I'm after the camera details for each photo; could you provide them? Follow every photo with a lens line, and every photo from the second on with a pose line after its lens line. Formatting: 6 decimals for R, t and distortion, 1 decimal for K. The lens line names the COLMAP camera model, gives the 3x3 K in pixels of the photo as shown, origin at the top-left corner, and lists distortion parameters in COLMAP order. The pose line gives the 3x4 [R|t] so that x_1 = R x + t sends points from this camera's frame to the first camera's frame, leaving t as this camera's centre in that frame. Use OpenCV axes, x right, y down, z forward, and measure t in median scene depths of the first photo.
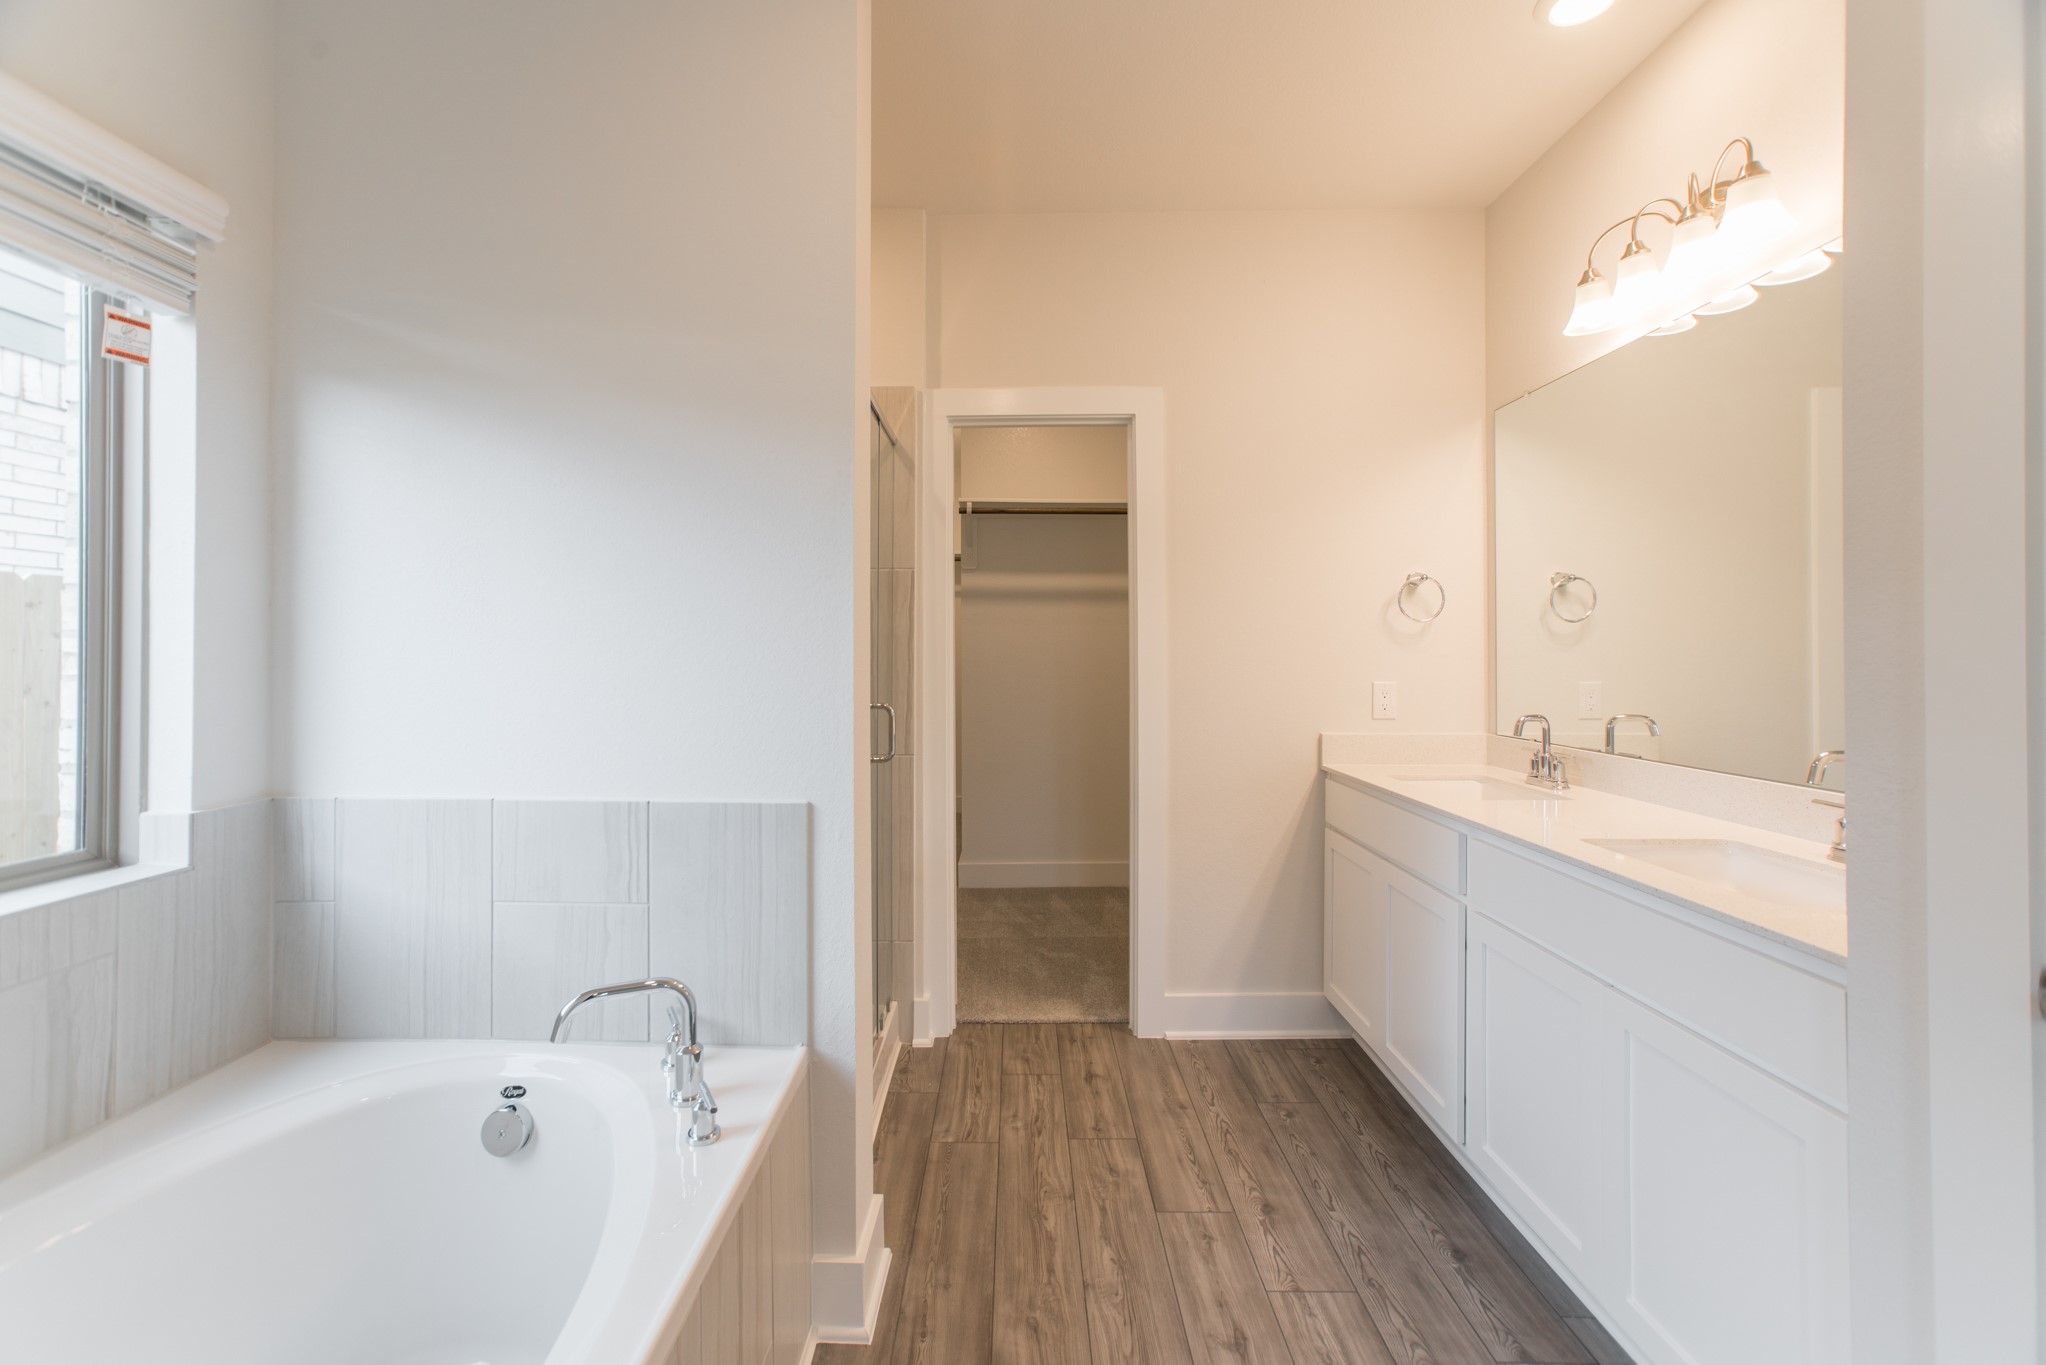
lens RADIAL K [[844.9, 0, 1009.9], [0, 844.9, 652.8], [0, 0, 1]] dist [-0.027707, 0.016690]
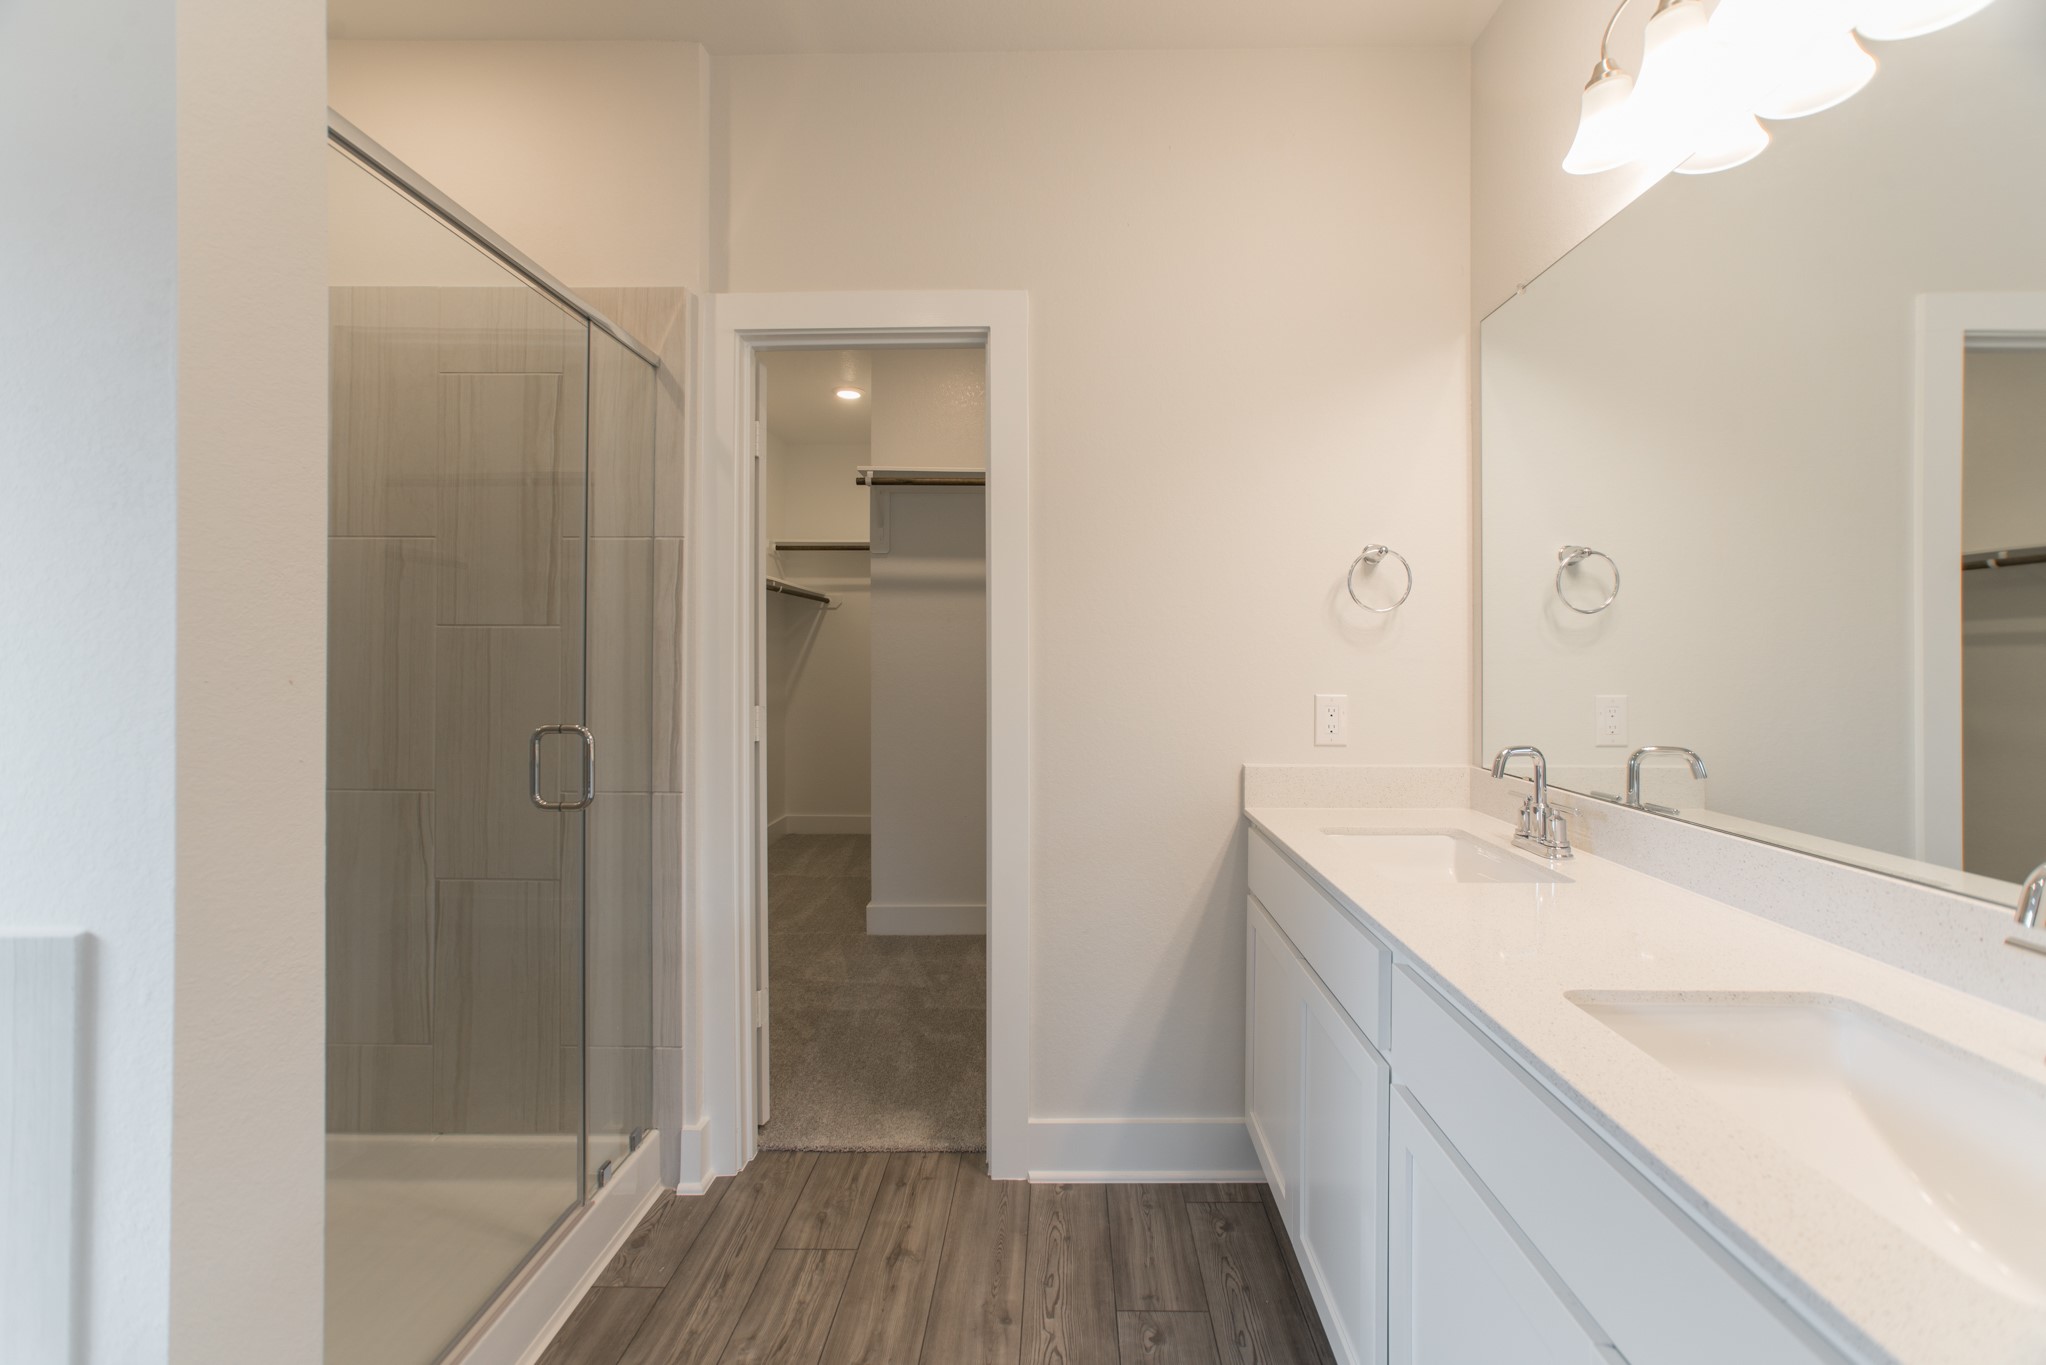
lens RADIAL K [[844.9, 0, 1061.6], [0, 844.9, 656.2], [0, 0, 1]] dist [-0.027707, 0.016690]
pose [[0.999965, 0.003341, 0.007709, 0.212944], [-0.003344, 0.999994, 0.000424, 0.001994], [-0.007707, -0.000449, 0.999970, 0.279324]]
